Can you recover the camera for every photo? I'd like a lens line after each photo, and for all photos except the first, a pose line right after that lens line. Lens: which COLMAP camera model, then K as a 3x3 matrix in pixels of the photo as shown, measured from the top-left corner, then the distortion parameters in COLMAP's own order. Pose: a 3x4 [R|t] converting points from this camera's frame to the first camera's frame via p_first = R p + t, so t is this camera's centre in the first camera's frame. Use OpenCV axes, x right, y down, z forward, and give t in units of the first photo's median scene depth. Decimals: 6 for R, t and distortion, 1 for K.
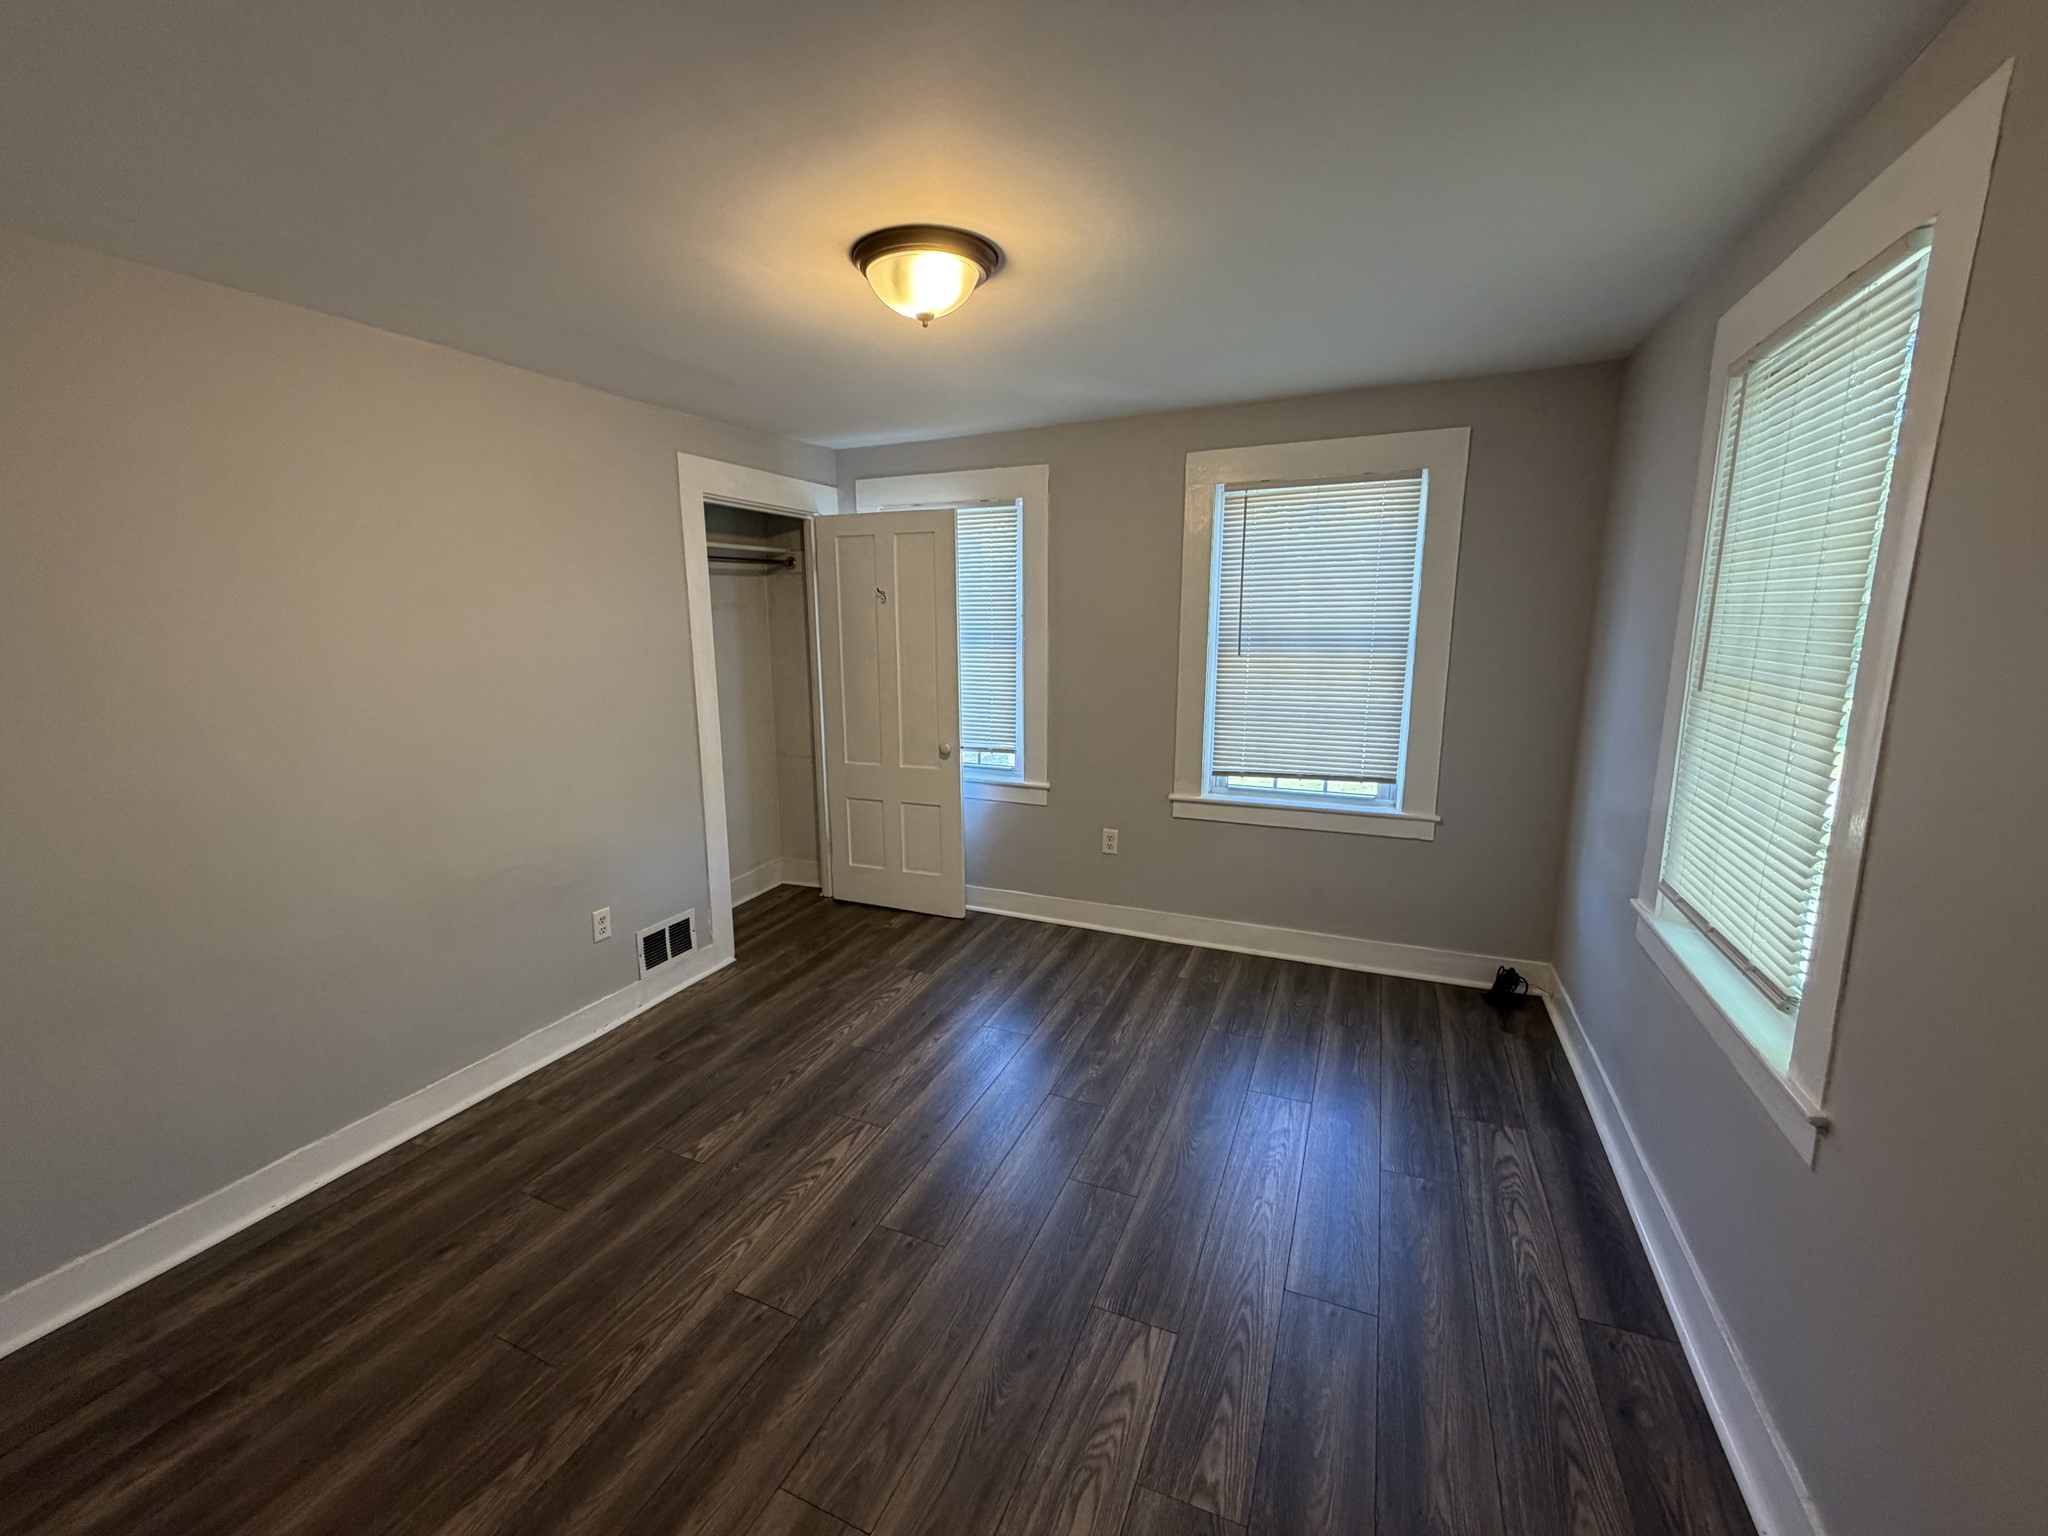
lens RADIAL K [[824.3, 0, 1023.7], [0, 824.3, 764.7], [0, 0, 1]] dist [0.000684, 0.000278]
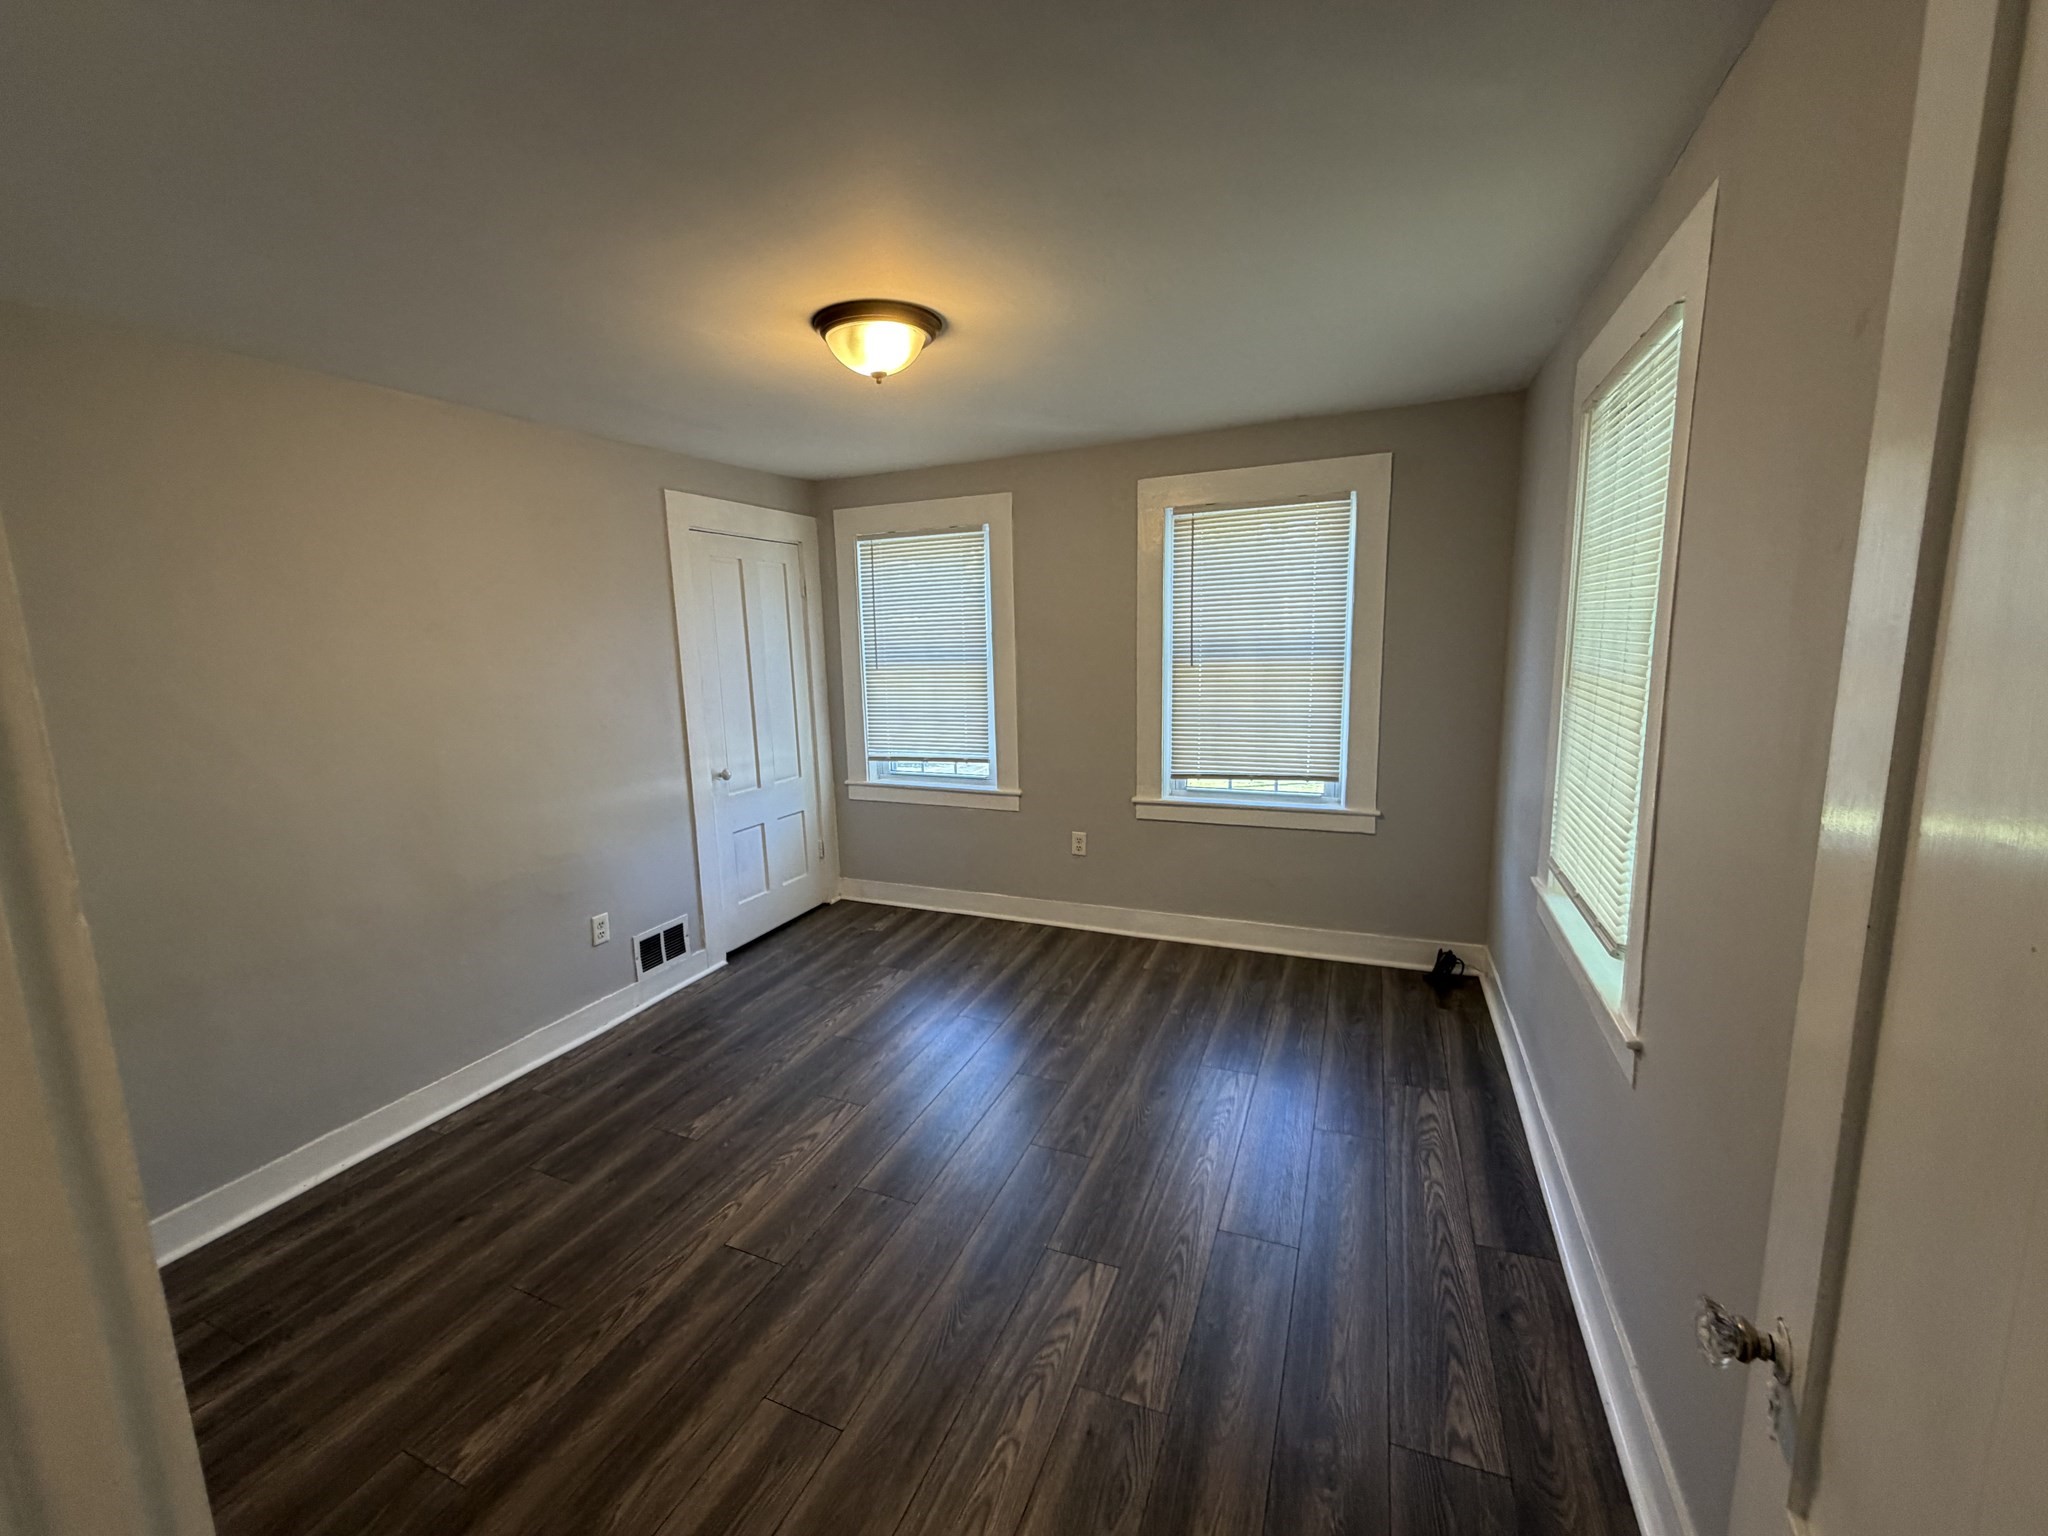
lens RADIAL K [[824.3, 0, 1023.7], [0, 824.3, 764.7], [0, 0, 1]] dist [0.000684, 0.000278]
pose [[0.999731, -0.022393, 0.006050, 0.054336], [0.022508, 0.999555, -0.019552, 0.019925], [-0.005609, 0.019683, 0.999791, -0.117397]]
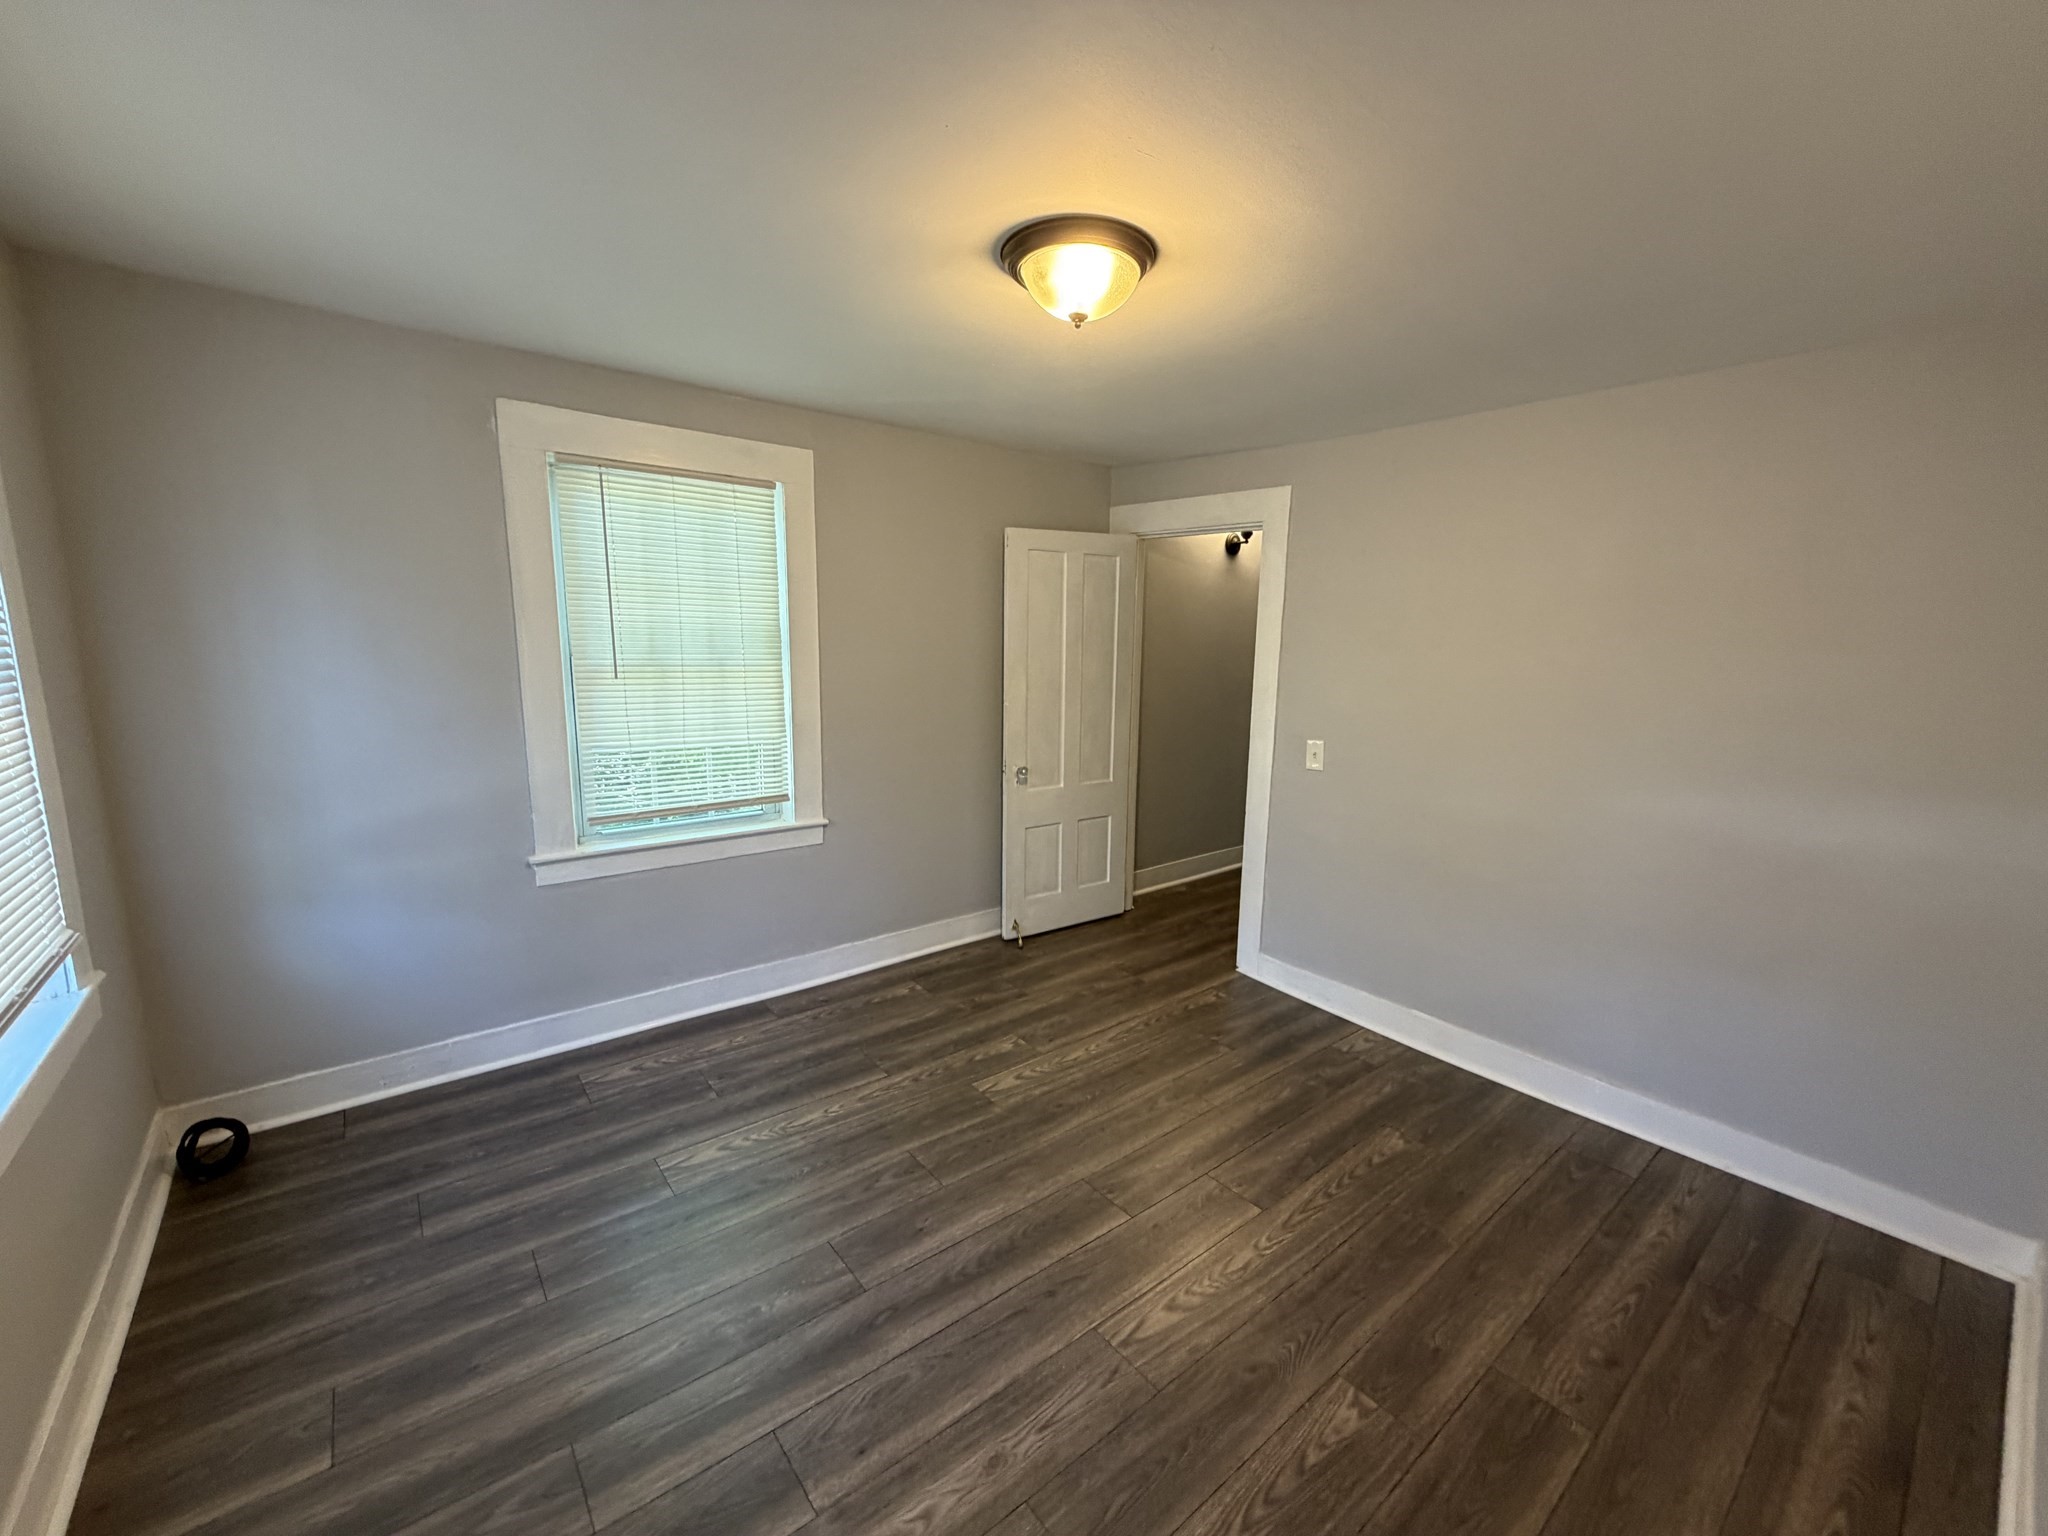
lens RADIAL K [[815.5, 0, 1016.5], [0, 815.5, 769.8], [0, 0, 1]] dist [0.000478, -0.000114]
pose [[-0.886779, -0.085589, 0.454199, -0.473607], [0.068049, 0.947818, 0.311465, -0.313898], [-0.457156, 0.307109, -0.834681, 1.783758]]
